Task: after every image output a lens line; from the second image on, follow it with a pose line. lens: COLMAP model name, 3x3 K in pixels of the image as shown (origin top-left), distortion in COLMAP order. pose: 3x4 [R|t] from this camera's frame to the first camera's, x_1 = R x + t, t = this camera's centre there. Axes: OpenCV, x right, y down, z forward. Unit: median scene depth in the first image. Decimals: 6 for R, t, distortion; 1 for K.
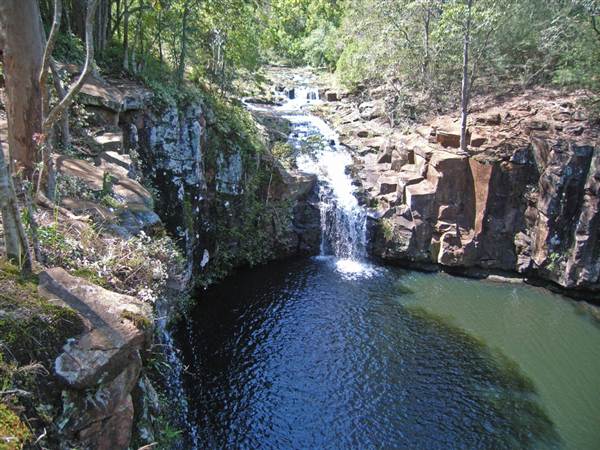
lens RADIAL K [[483.5, 0, 300.0], [0, 483.5, 225.0], [0, 0, 1]] dist [-0.094842, 0.010371]
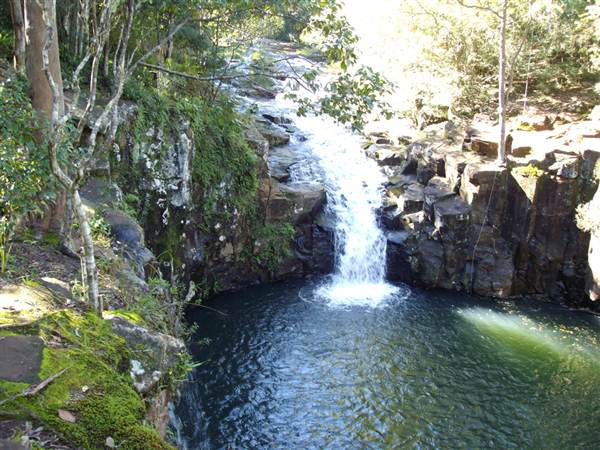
lens RADIAL K [[643.8, 0, 300.0], [0, 643.8, 225.0], [0, 0, 1]] dist [-0.128602, 0.016158]
pose [[0.999894, 0.001685, -0.014462, 0.006544], [-0.002087, 0.999610, -0.027849, -0.013417], [0.014409, 0.027877, 0.999508, -0.094490]]
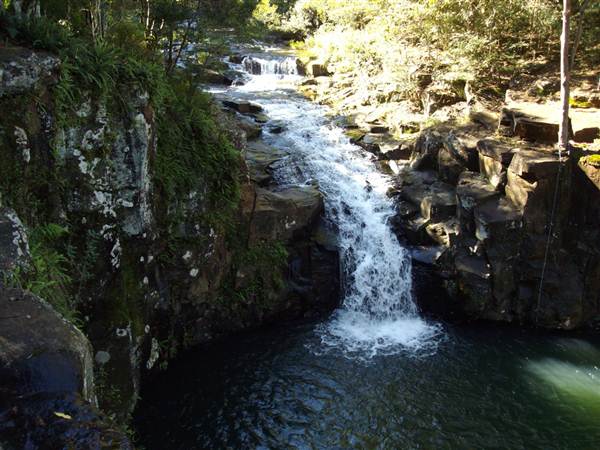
lens RADIAL K [[643.8, 0, 300.0], [0, 643.8, 225.0], [0, 0, 1]] dist [-0.128602, 0.016158]
pose [[0.994884, -0.042986, 0.091421, -0.073840], [0.045596, 0.998604, -0.026660, -0.046287], [-0.090148, 0.030692, 0.995455, 0.199797]]
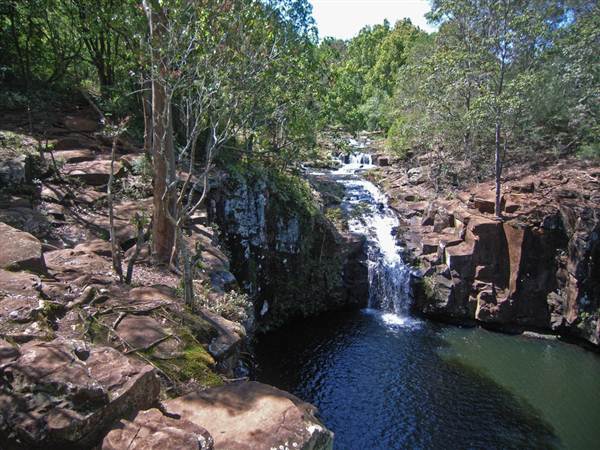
lens RADIAL K [[483.5, 0, 300.0], [0, 483.5, 225.0], [0, 0, 1]] dist [-0.094842, 0.010371]
pose [[0.992308, 0.014406, -0.122949, 0.022008], [-0.027395, 0.994135, -0.104618, -0.008017], [0.120720, 0.107182, 0.986883, -0.127667]]
